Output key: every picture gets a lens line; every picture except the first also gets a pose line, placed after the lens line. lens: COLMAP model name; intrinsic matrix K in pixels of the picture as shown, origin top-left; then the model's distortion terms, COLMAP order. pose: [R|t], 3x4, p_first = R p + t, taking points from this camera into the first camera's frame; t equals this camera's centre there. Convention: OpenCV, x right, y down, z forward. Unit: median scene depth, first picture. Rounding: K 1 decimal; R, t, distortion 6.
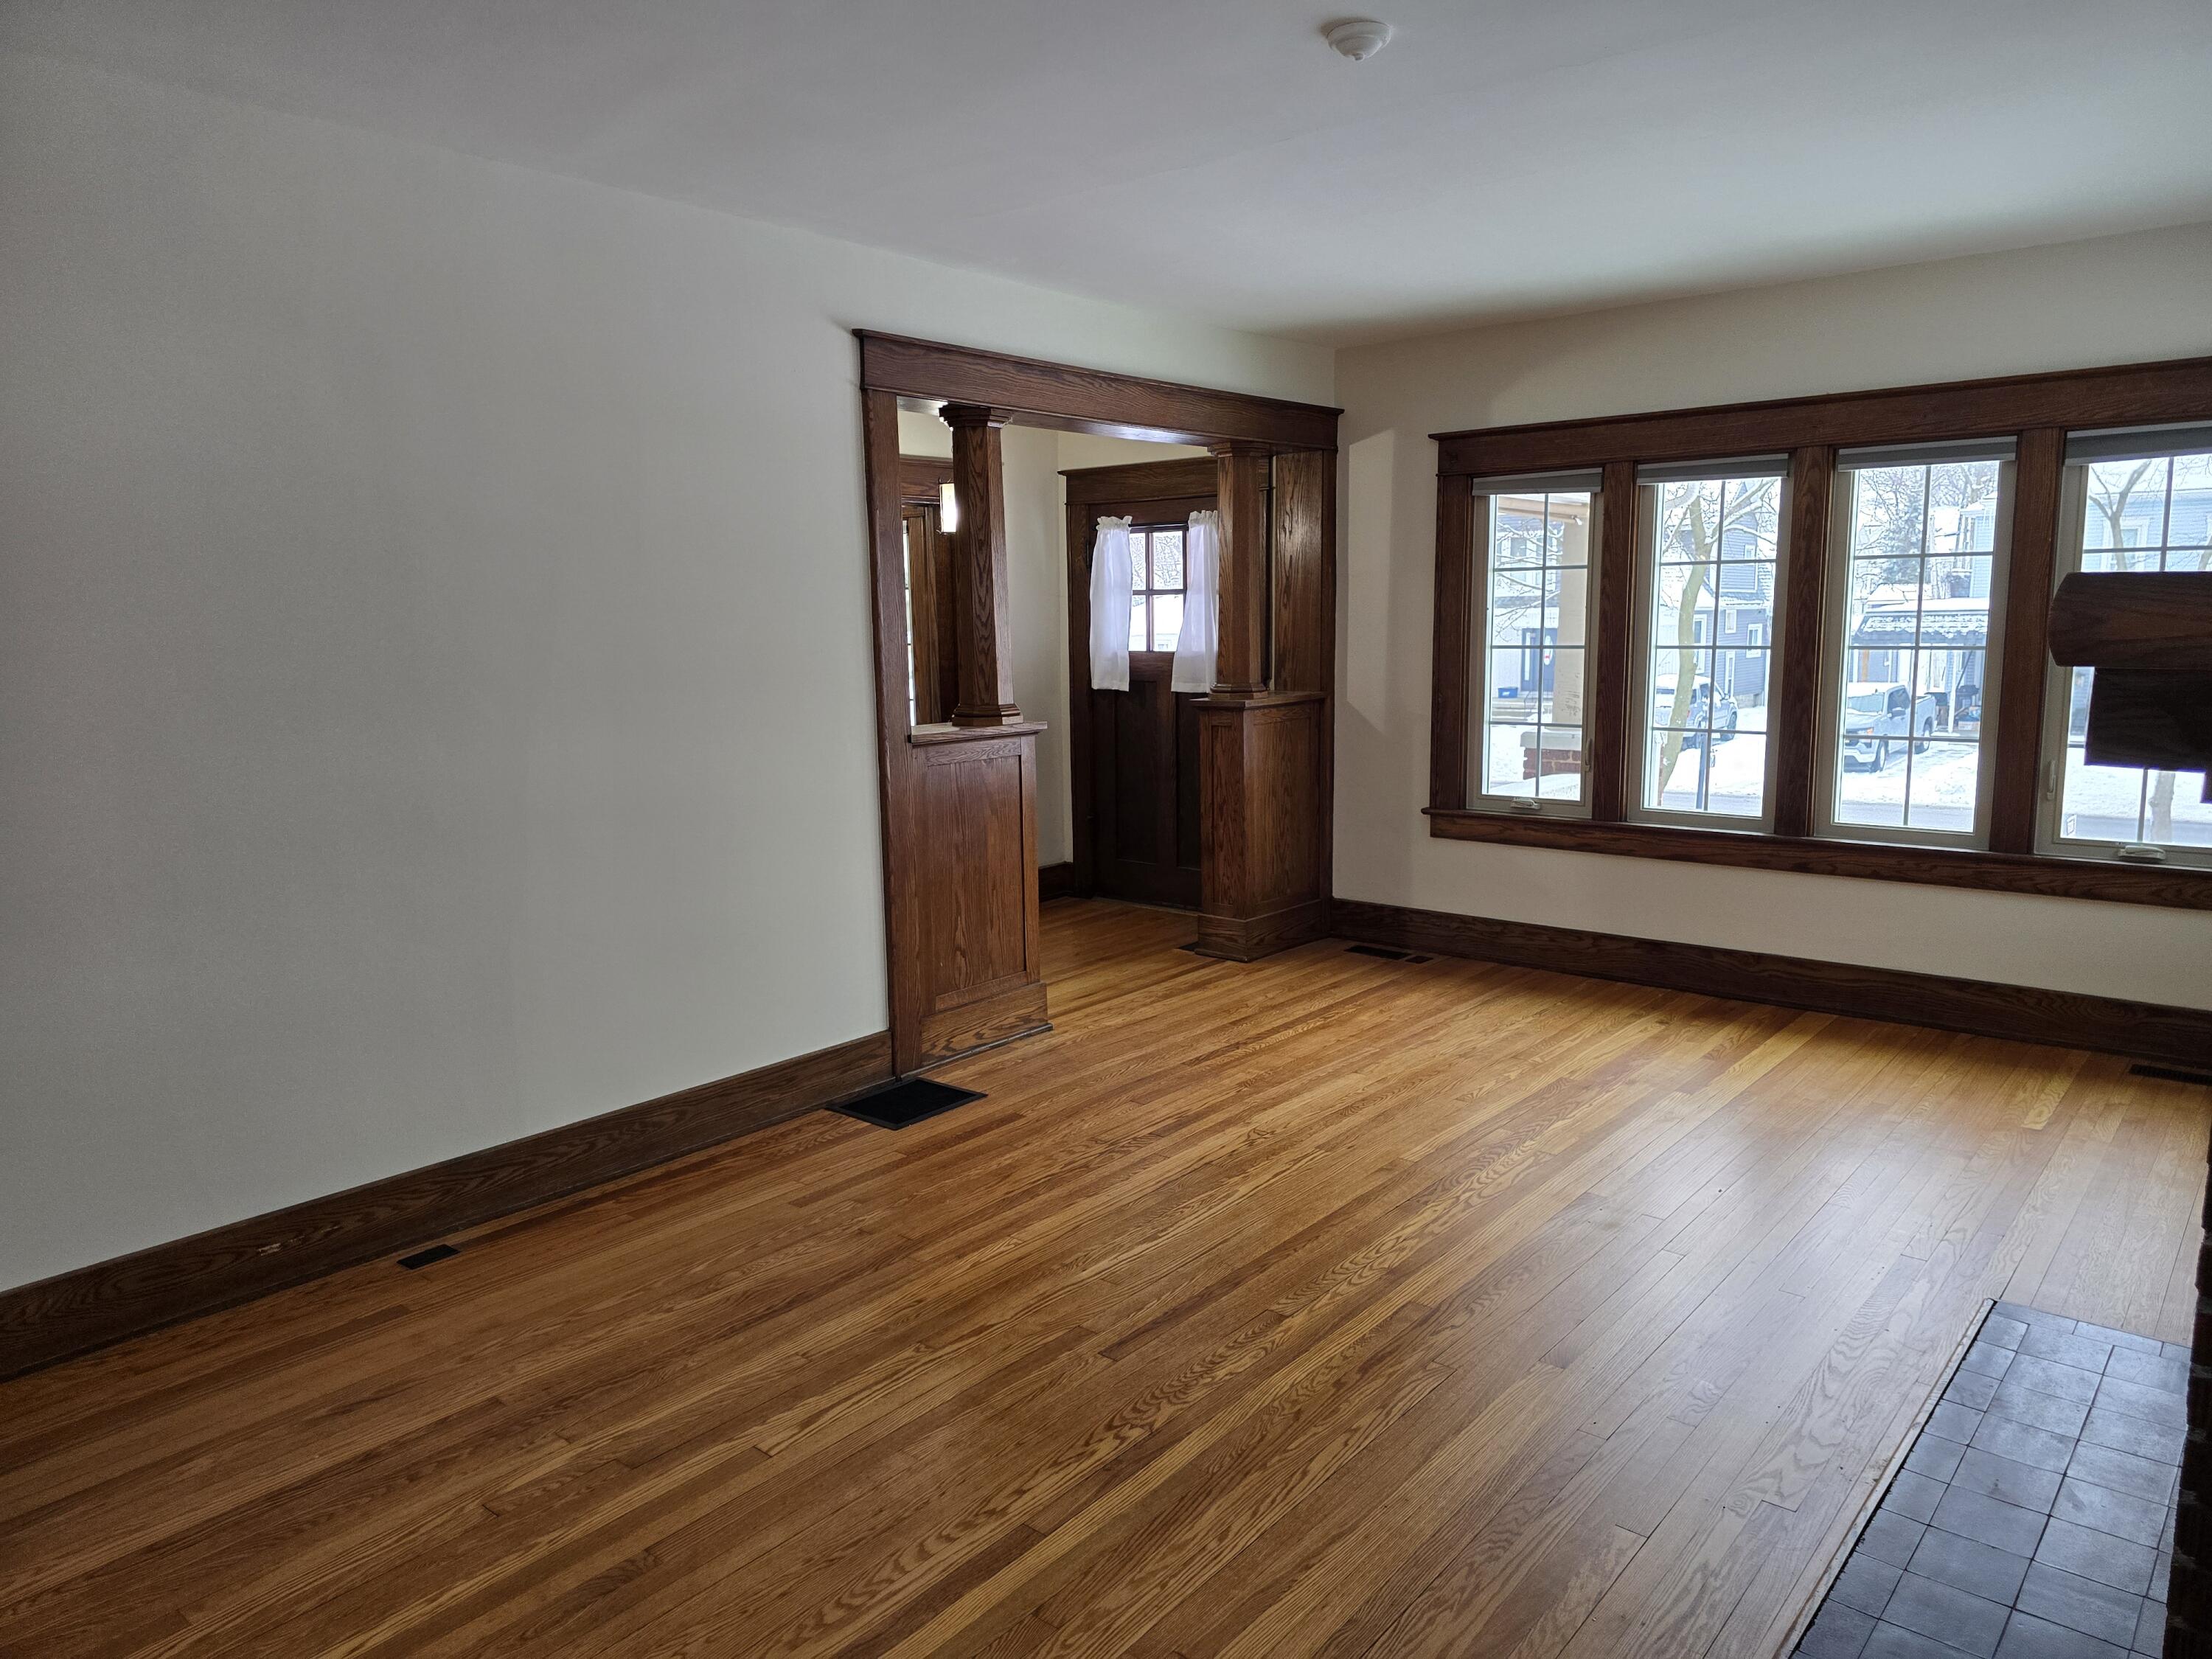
lens RADIAL K [[1476.0, 0, 1104.6], [0, 1476.0, 826.3], [0, 0, 1]] dist [0.072091, -0.063187]
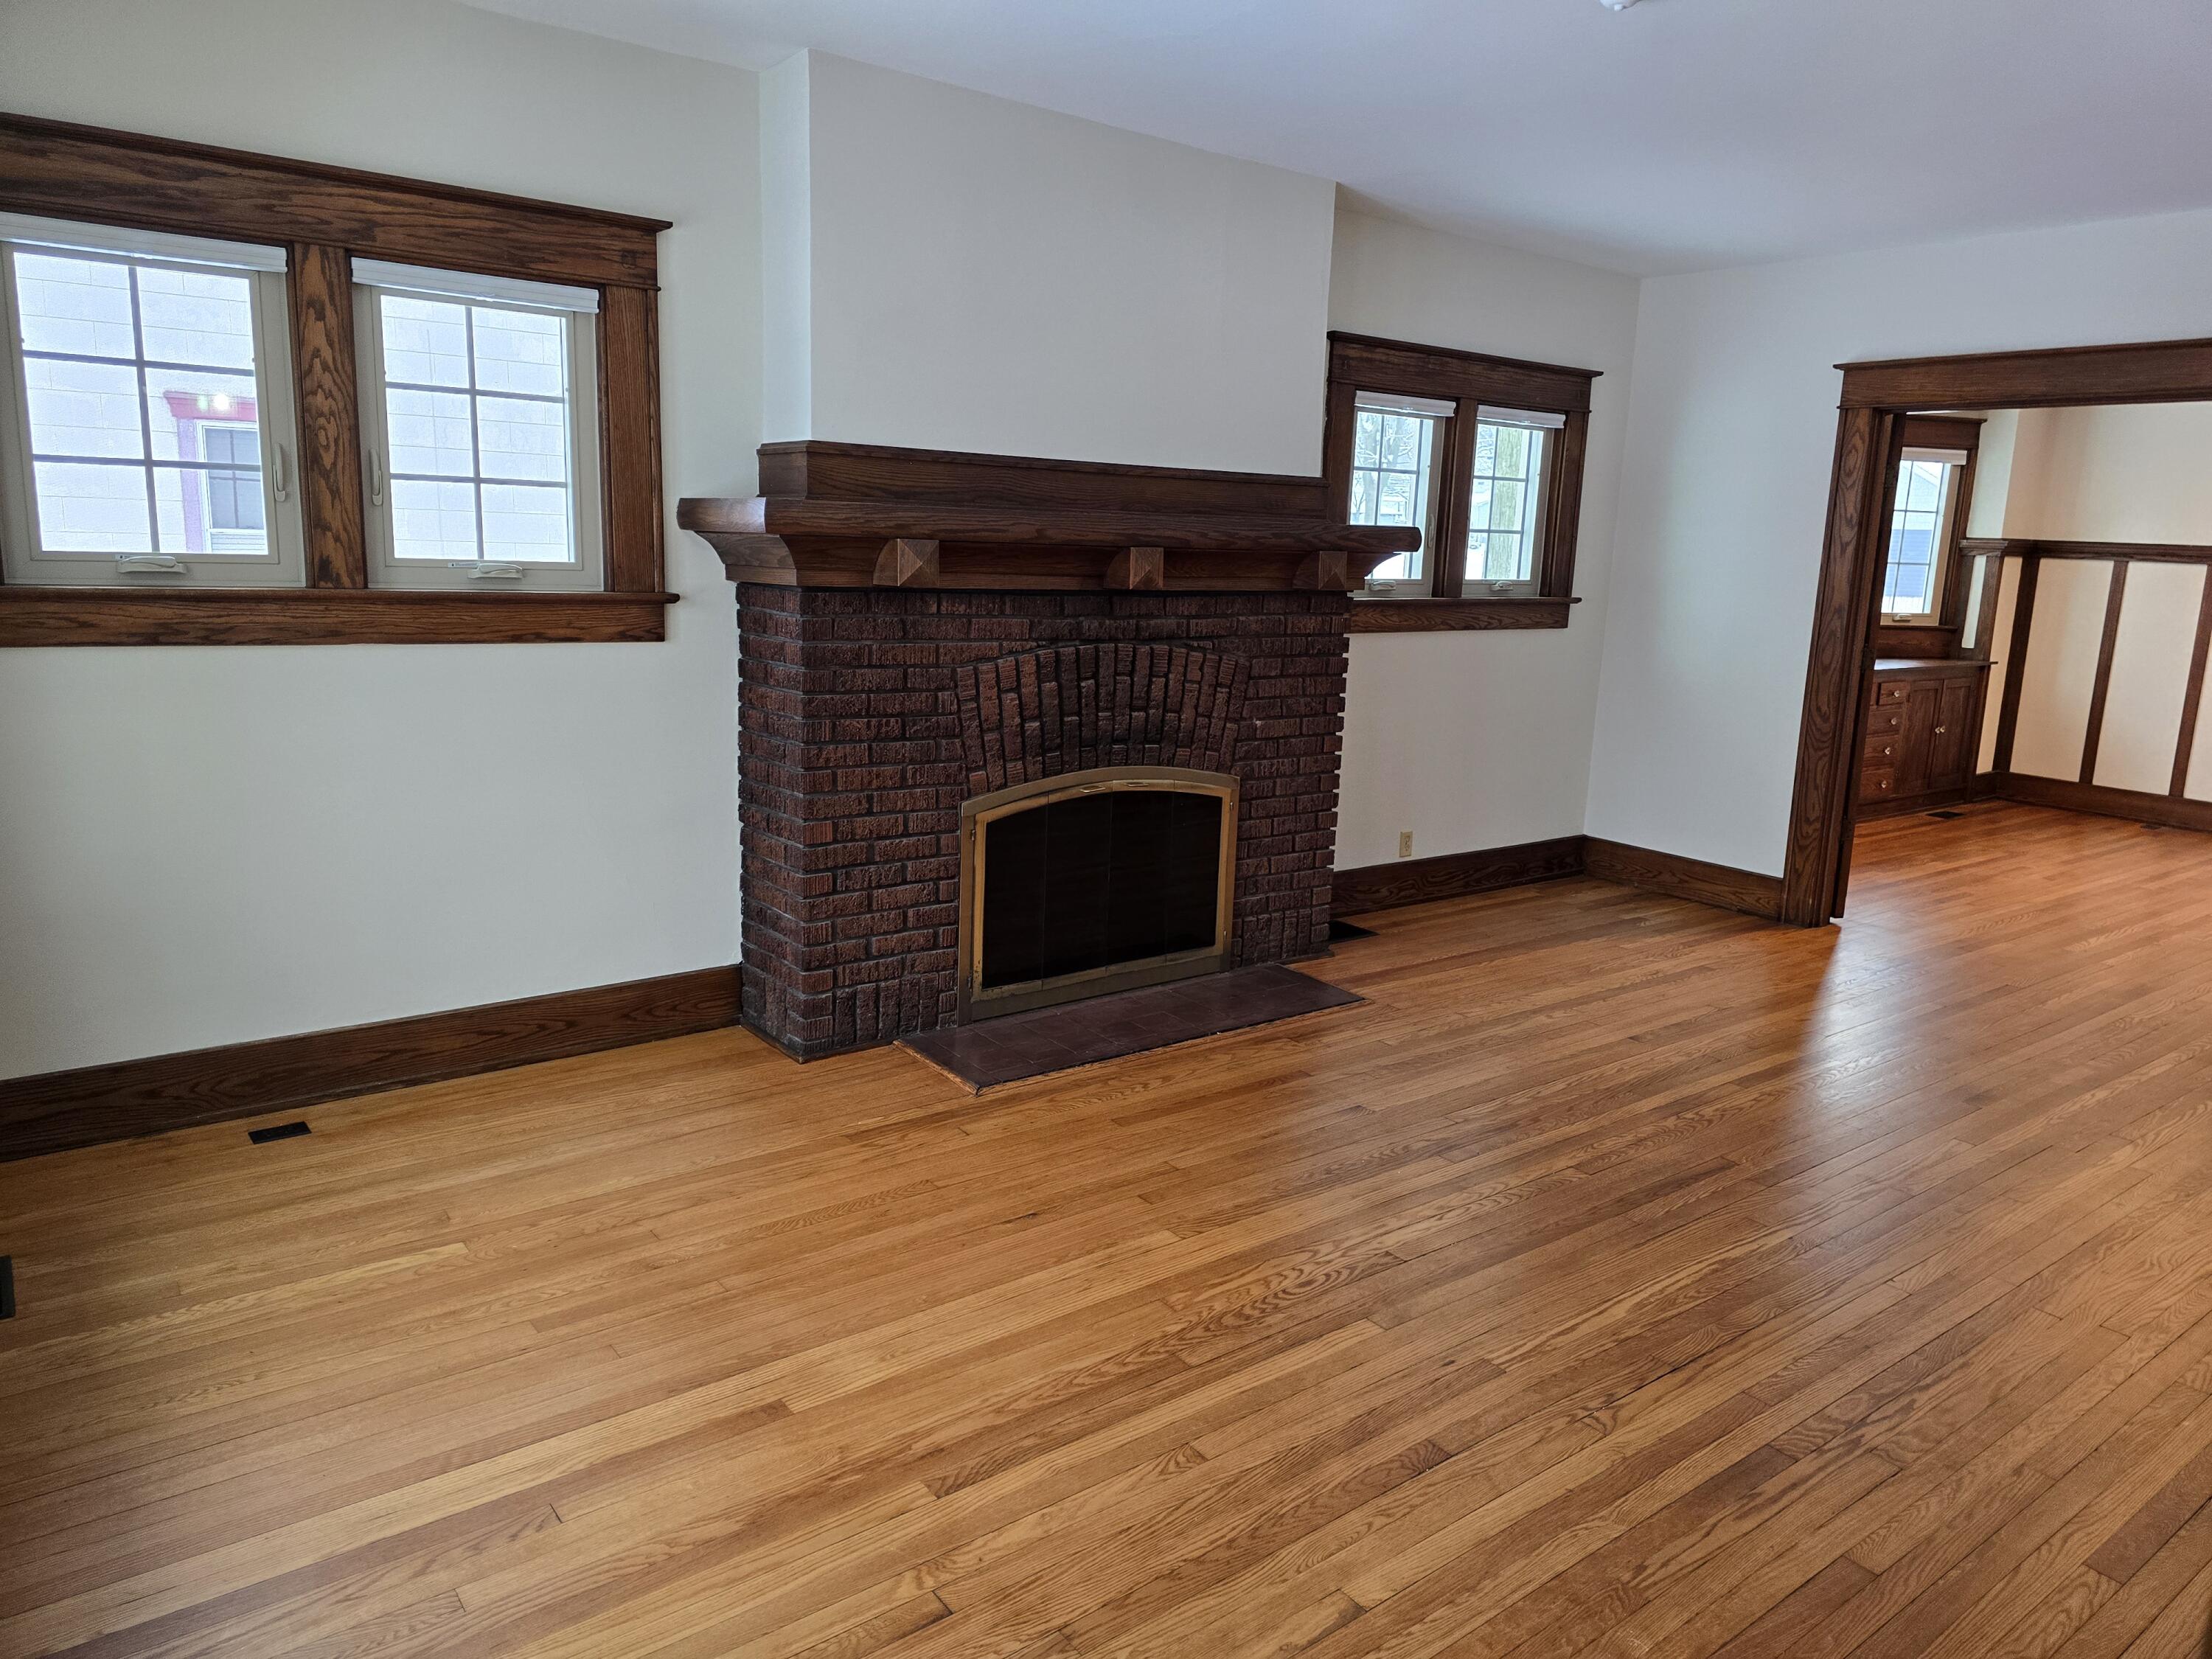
lens RADIAL K [[1476.0, 0, 1103.2], [0, 1476.0, 824.6], [0, 0, 1]] dist [0.072091, -0.063187]
pose [[-0.976033, -0.065792, 0.207438, 0.194561], [0.005676, 0.945184, 0.326490, -0.223240], [-0.217547, 0.319842, -0.922157, 1.569272]]
